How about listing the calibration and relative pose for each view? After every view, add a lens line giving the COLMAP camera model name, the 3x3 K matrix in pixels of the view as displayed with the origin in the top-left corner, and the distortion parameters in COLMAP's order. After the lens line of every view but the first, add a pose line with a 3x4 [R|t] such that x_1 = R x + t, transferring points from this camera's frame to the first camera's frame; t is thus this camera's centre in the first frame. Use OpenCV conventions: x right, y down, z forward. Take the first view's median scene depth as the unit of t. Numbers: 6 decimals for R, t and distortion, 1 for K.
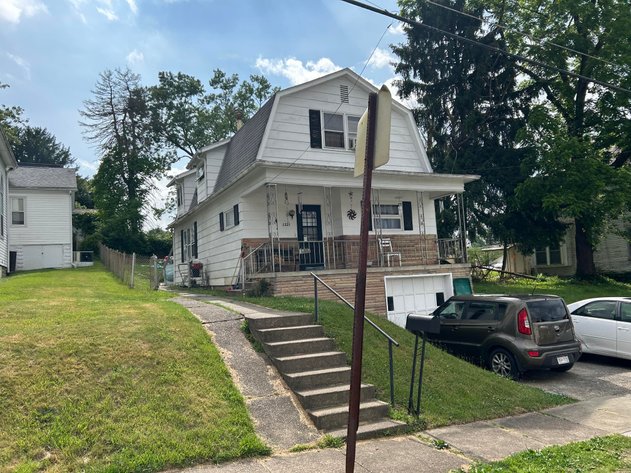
lens RADIAL K [[444.0, 0, 314.5], [0, 444.0, 235.1], [0, 0, 1]] dist [0.064669, -0.050044]
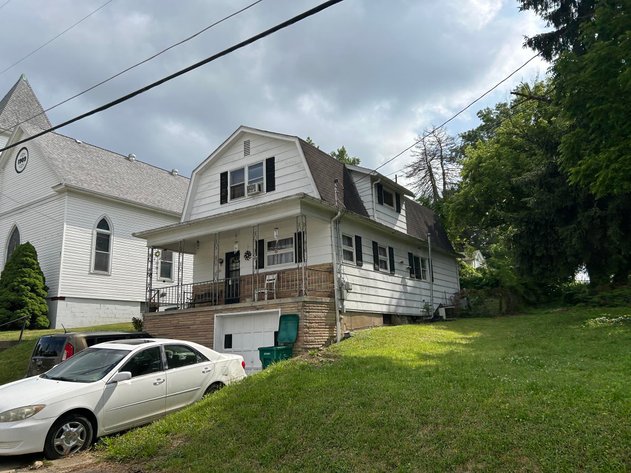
lens RADIAL K [[444.0, 0, 314.5], [0, 444.0, 235.1], [0, 0, 1]] dist [0.064669, -0.050044]
pose [[0.523319, -0.159123, -0.837148, 1.081139], [0.087554, 0.987252, -0.132923, 0.061956], [0.847627, -0.003734, 0.530580, 0.571613]]
